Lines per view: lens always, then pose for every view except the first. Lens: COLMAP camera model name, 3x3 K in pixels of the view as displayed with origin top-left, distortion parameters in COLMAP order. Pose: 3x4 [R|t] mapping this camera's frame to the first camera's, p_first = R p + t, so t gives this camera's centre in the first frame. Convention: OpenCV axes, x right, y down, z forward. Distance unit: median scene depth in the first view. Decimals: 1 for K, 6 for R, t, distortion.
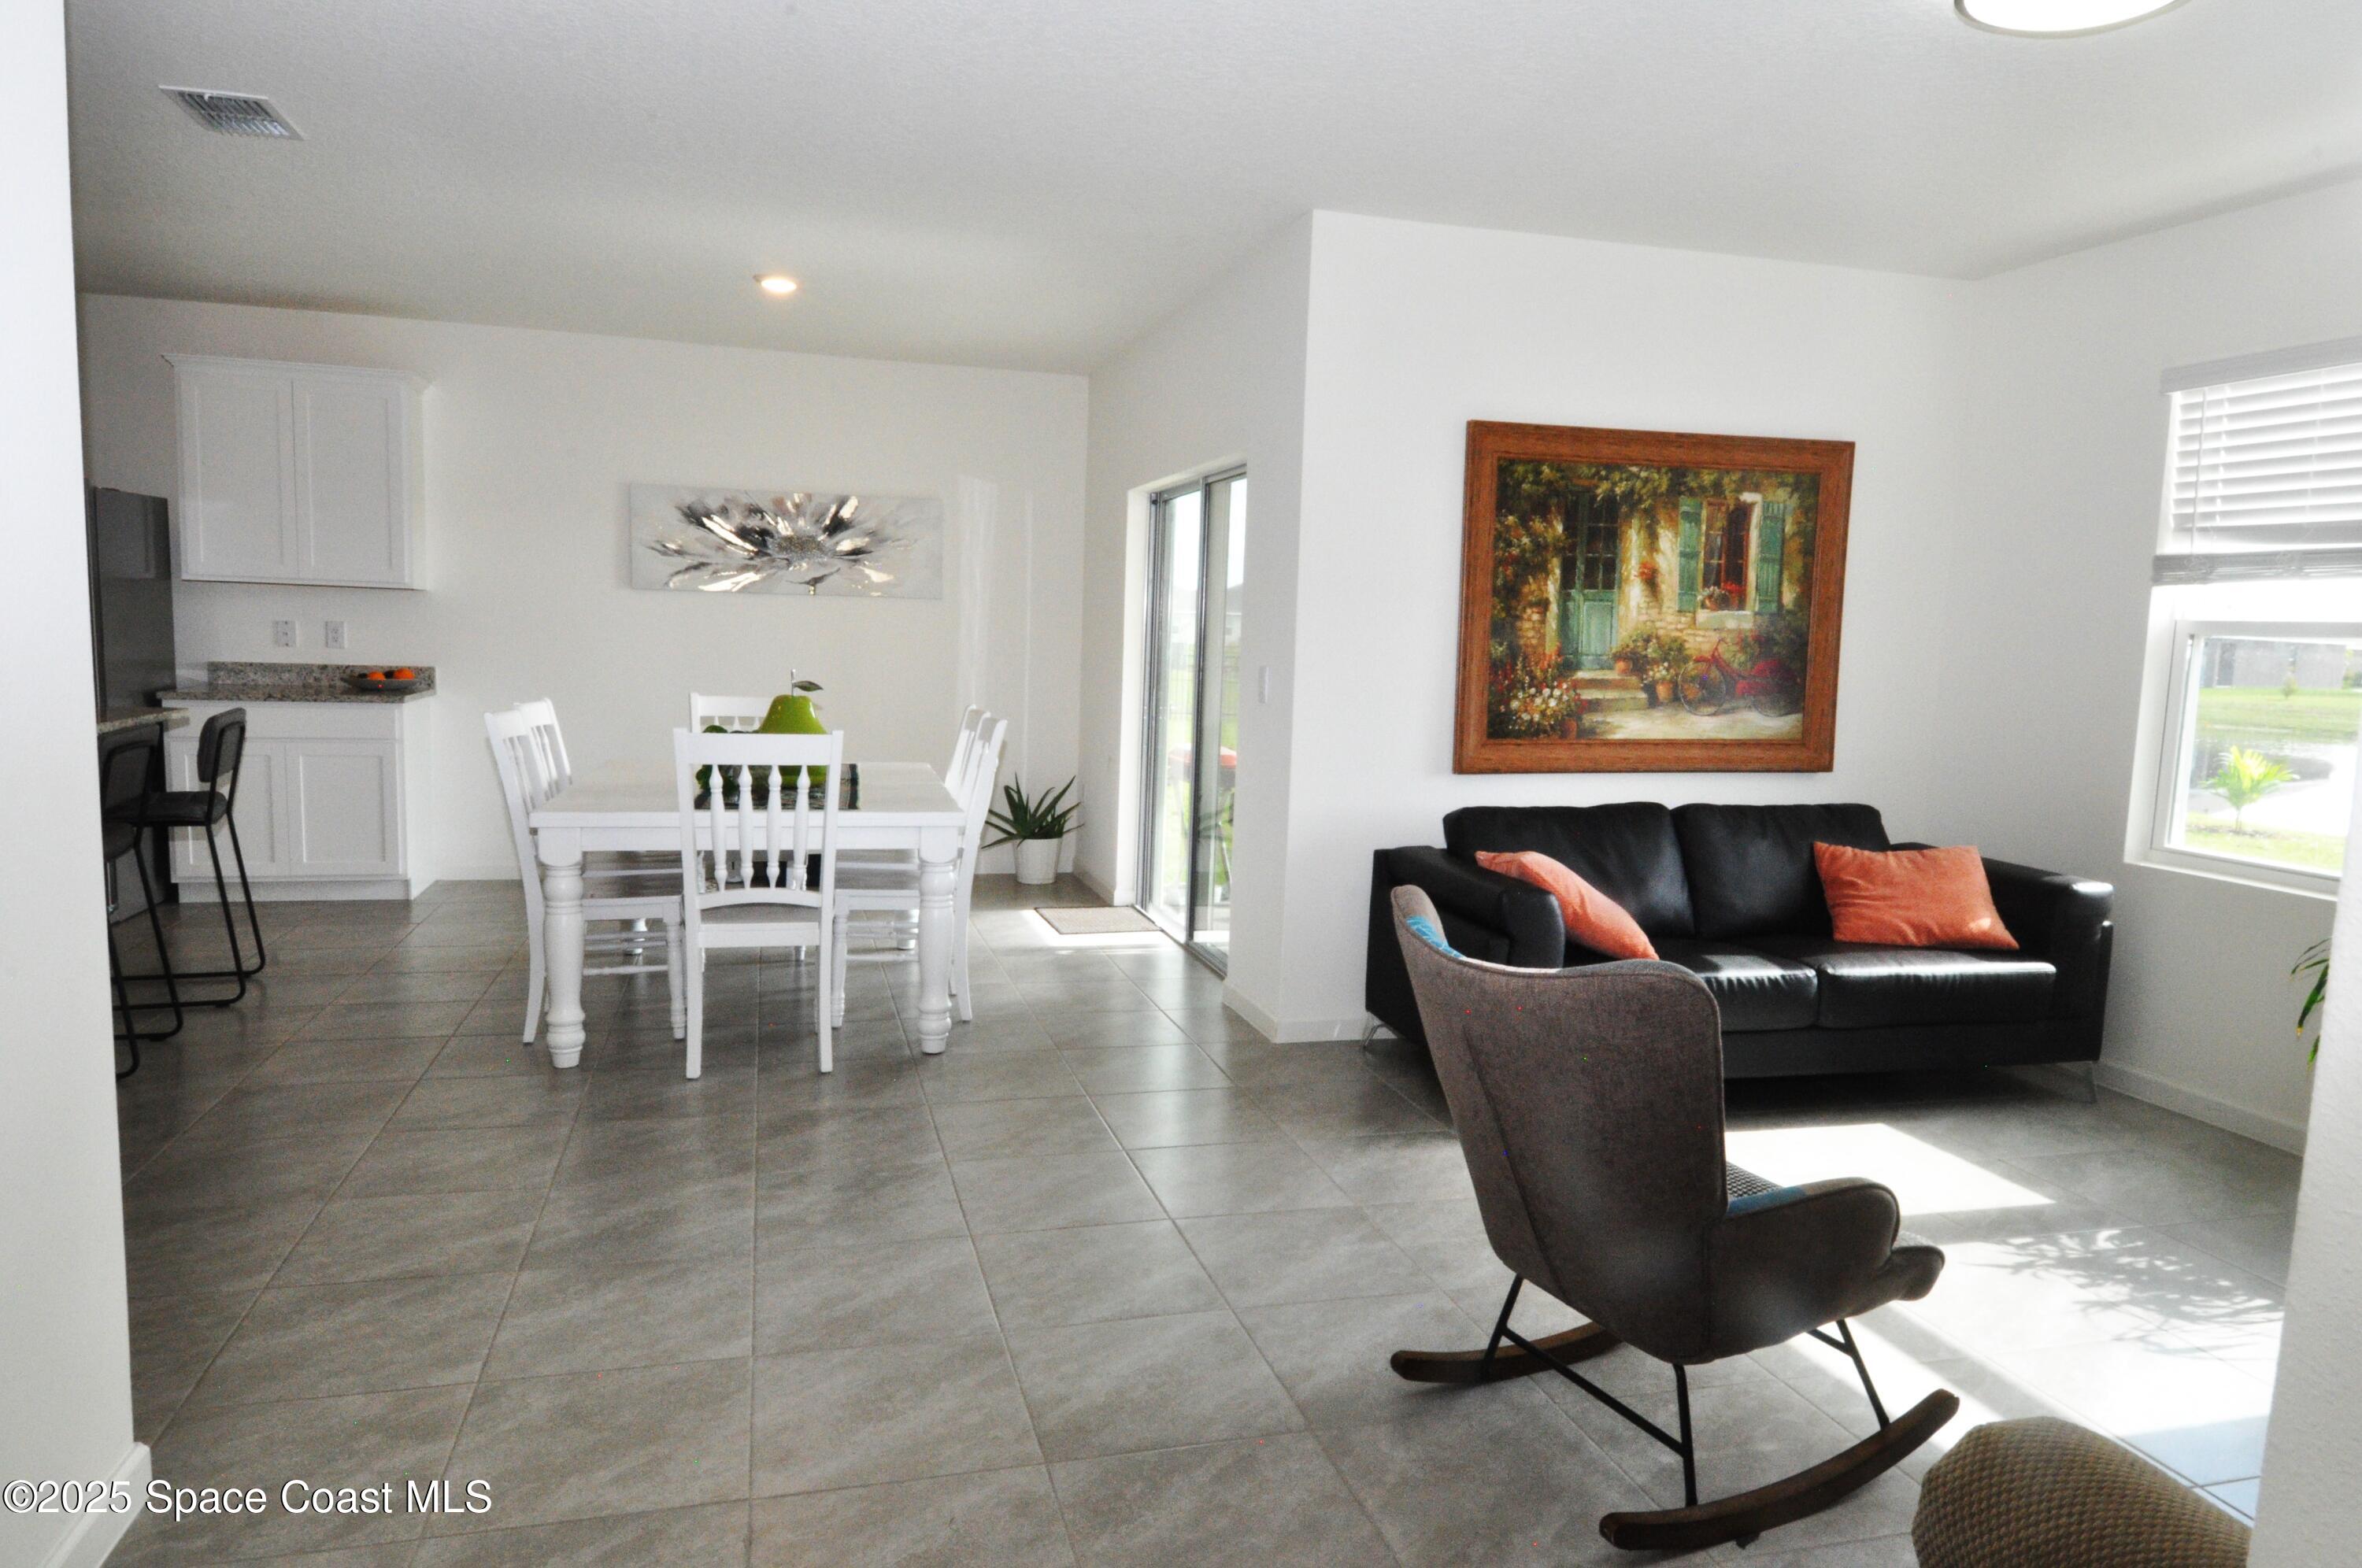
lens RADIAL K [[1499.2, 0, 1190.4], [0, 1499.2, 809.2], [0, 0, 1]] dist [-0.006247, -0.002732]
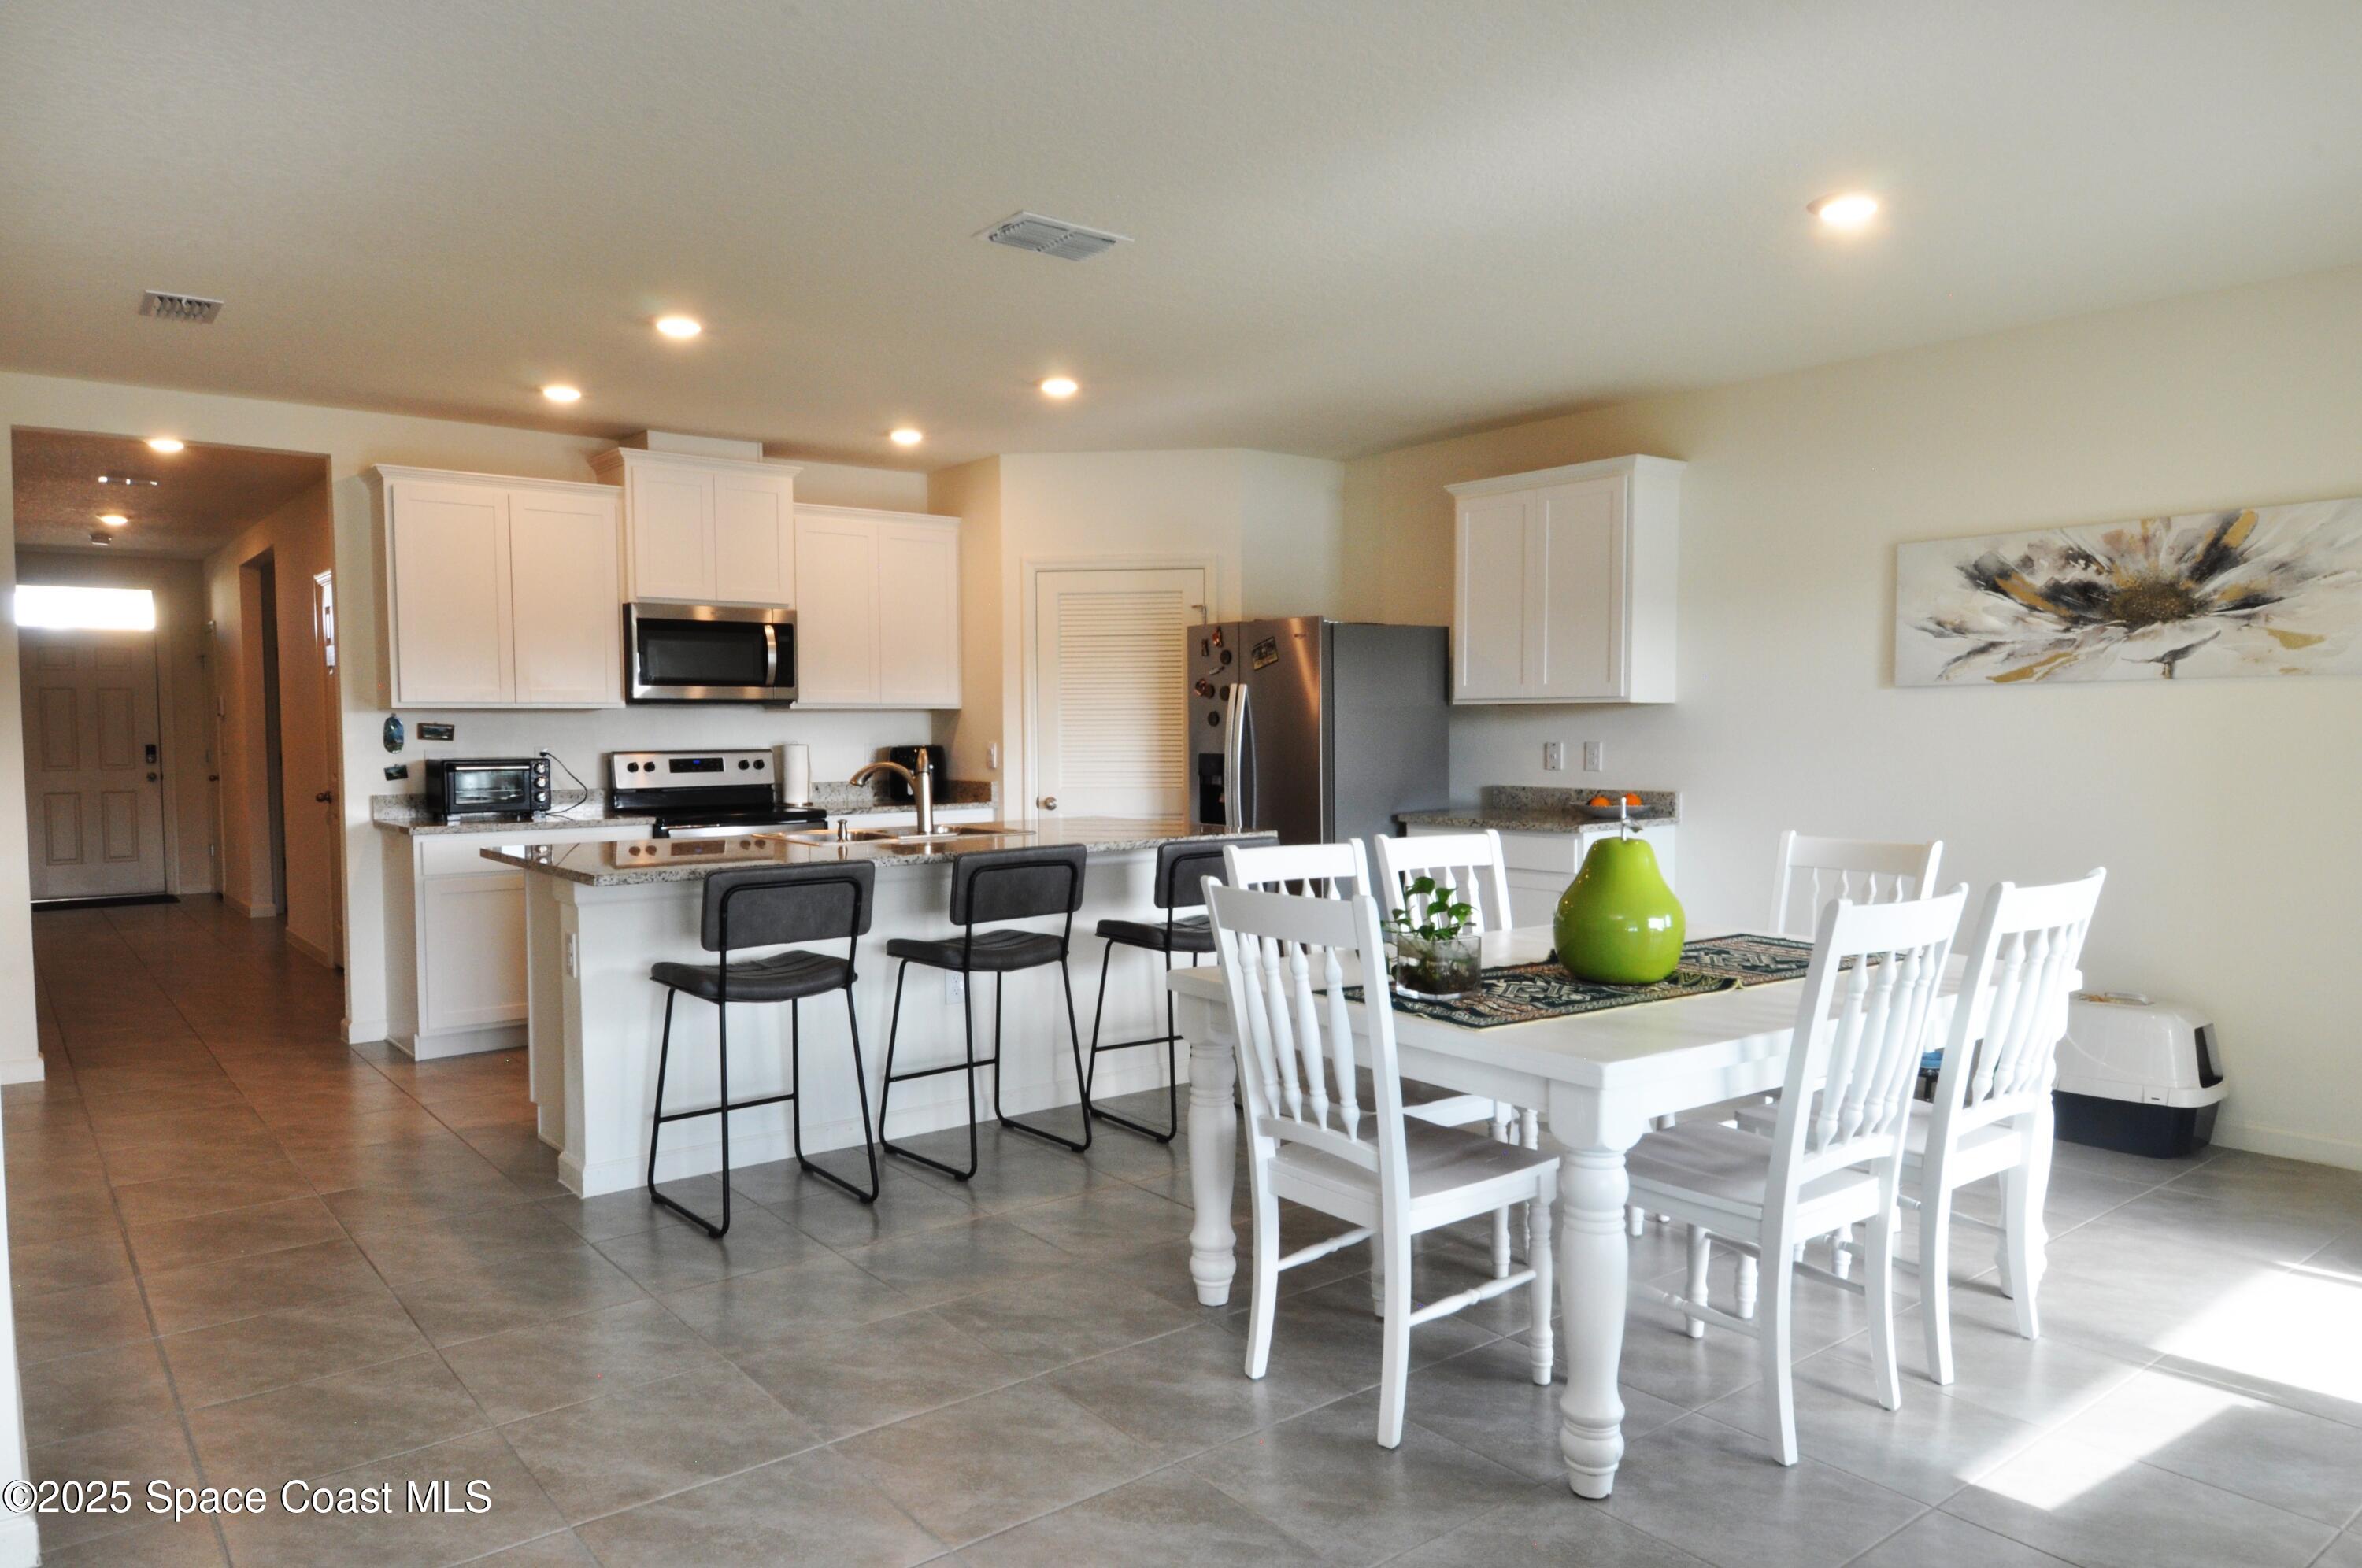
lens RADIAL K [[1531.0, 0, 1177.9], [0, 1531.0, 802.4], [0, 0, 1]] dist [0.024386, -0.012321]
pose [[0.370646, 0.011043, -0.928708, 0.195019], [-0.087550, 0.995892, -0.023099, -0.042679], [0.924638, 0.089870, 0.370091, 0.401541]]
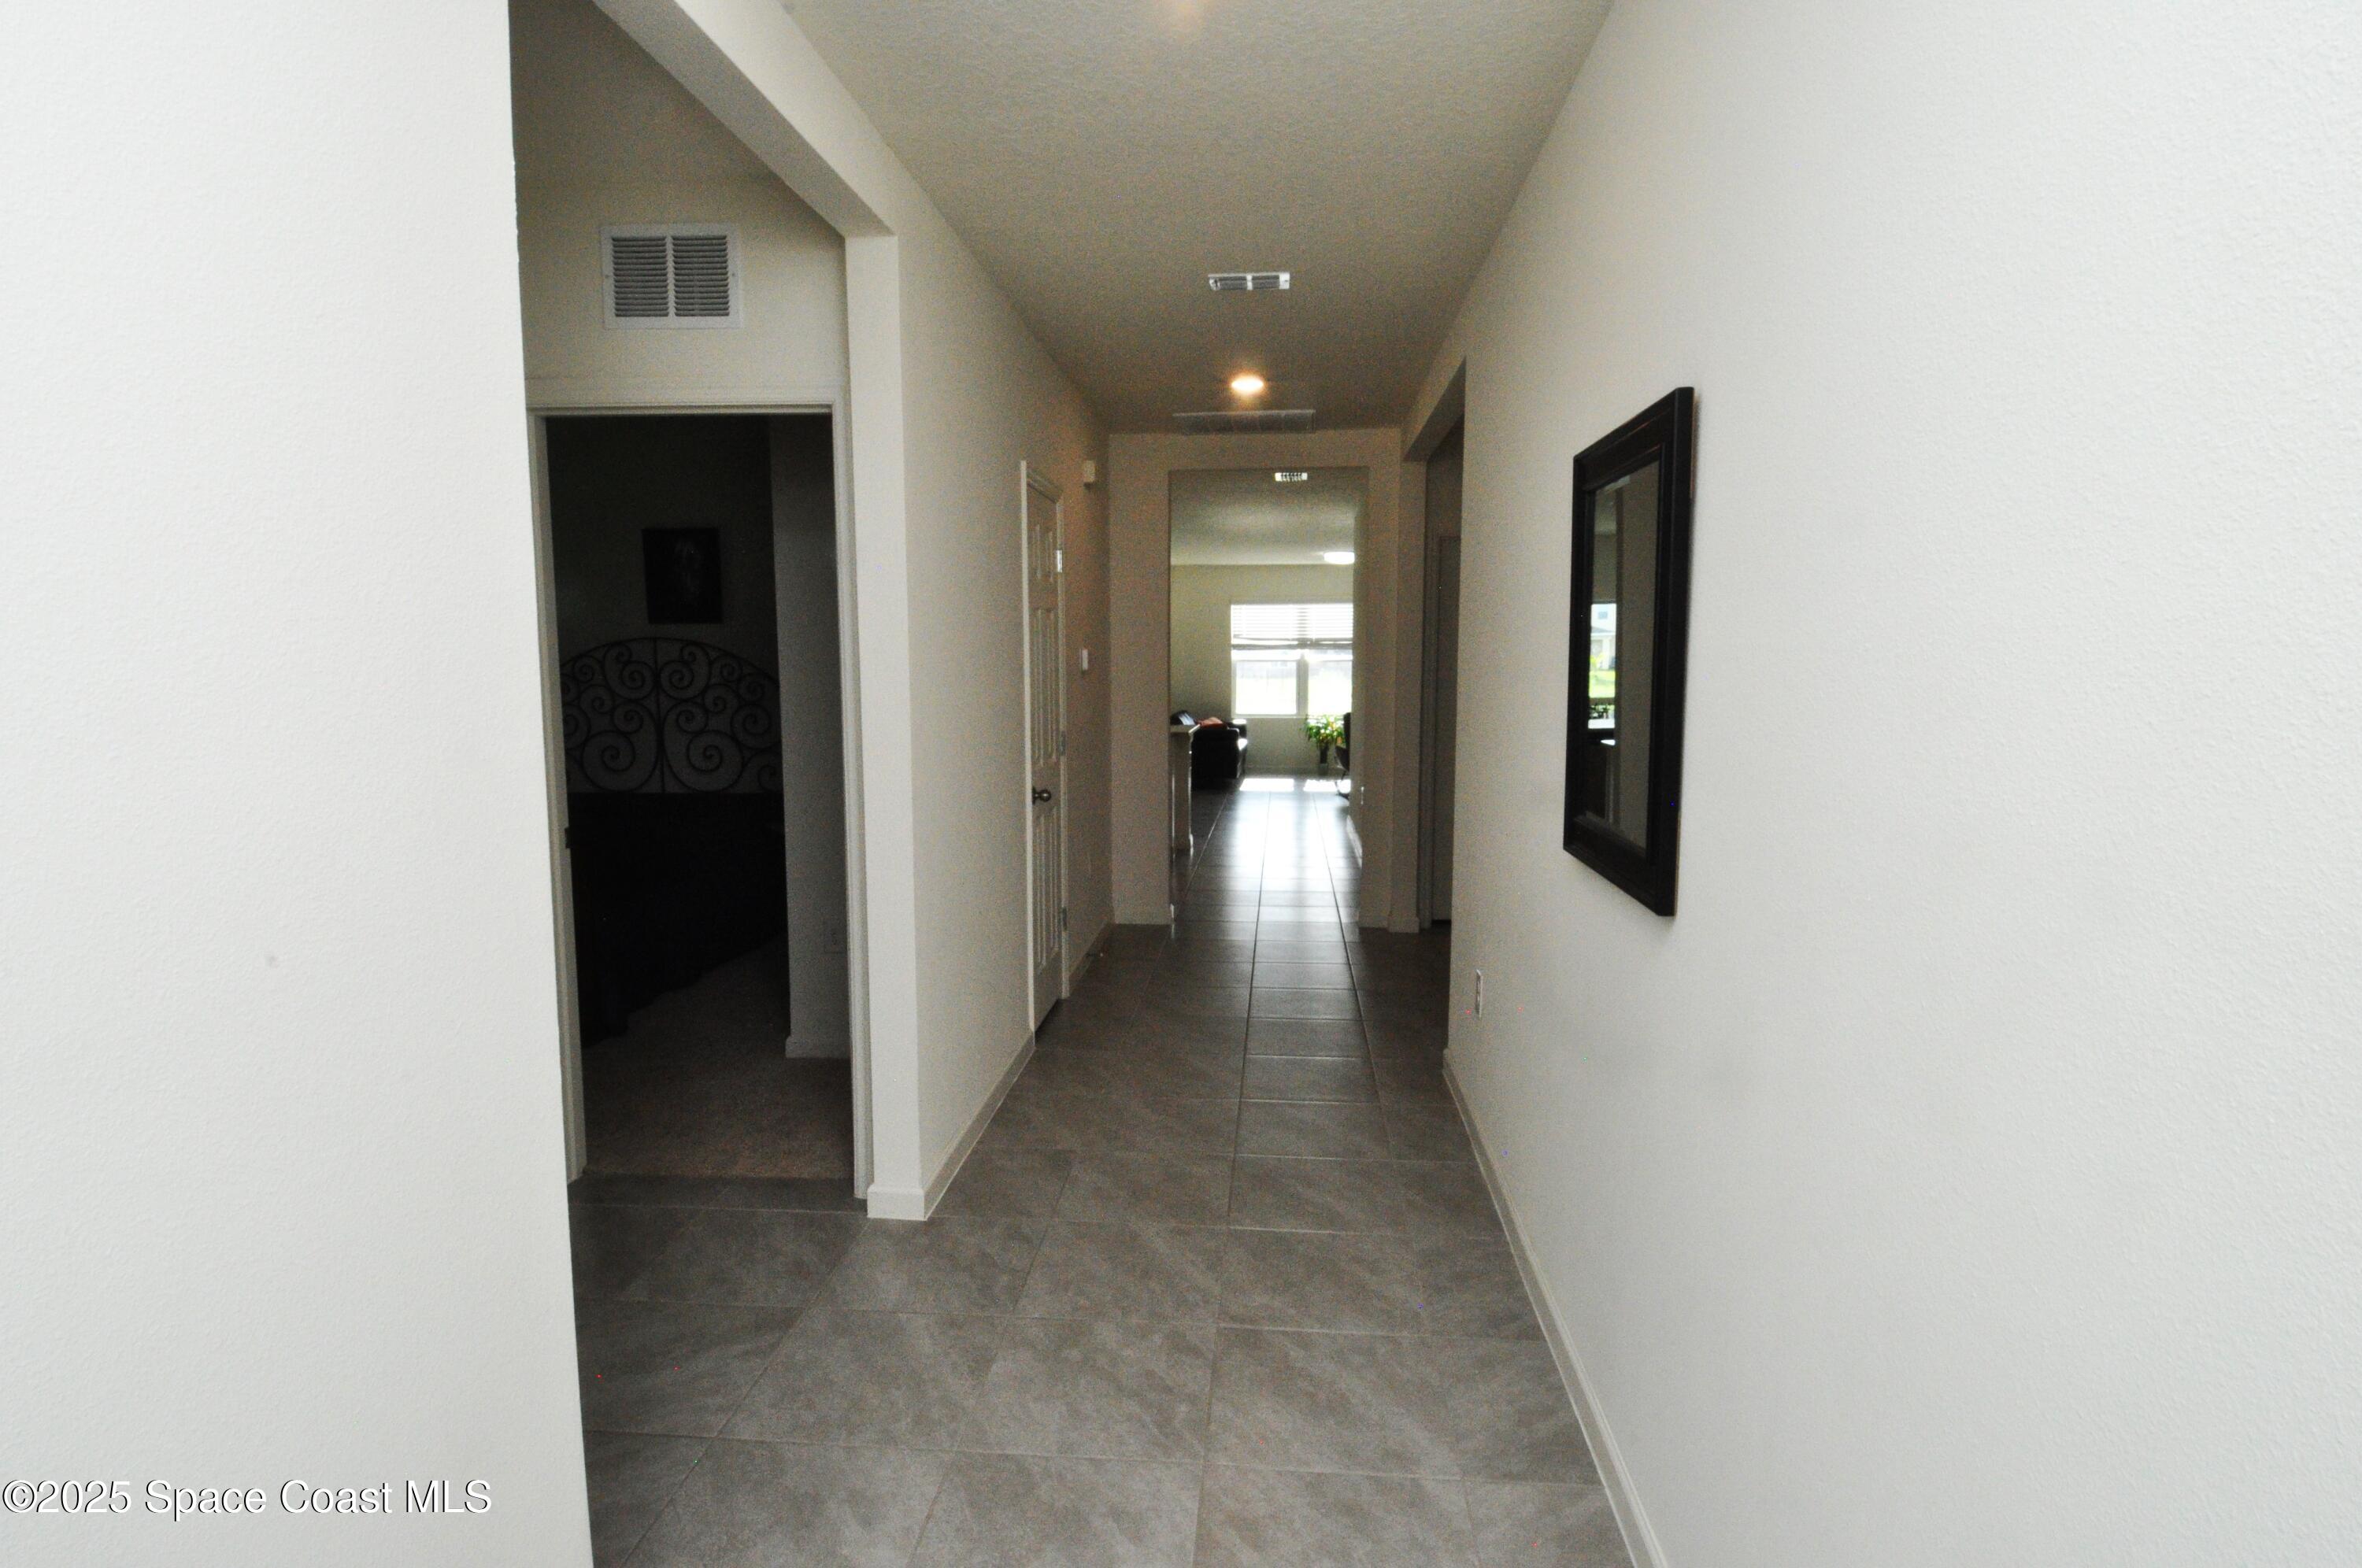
lens RADIAL K [[1230.0, 0, 1186.4], [0, 1230.0, 792.3], [0, 0, 1]] dist [0.008014, -0.002113]
pose [[0.360707, -0.120435, 0.924871, -1.649344], [0.121377, 0.989257, 0.081481, -0.033156], [-0.924748, 0.082867, 0.371450, -0.084473]]
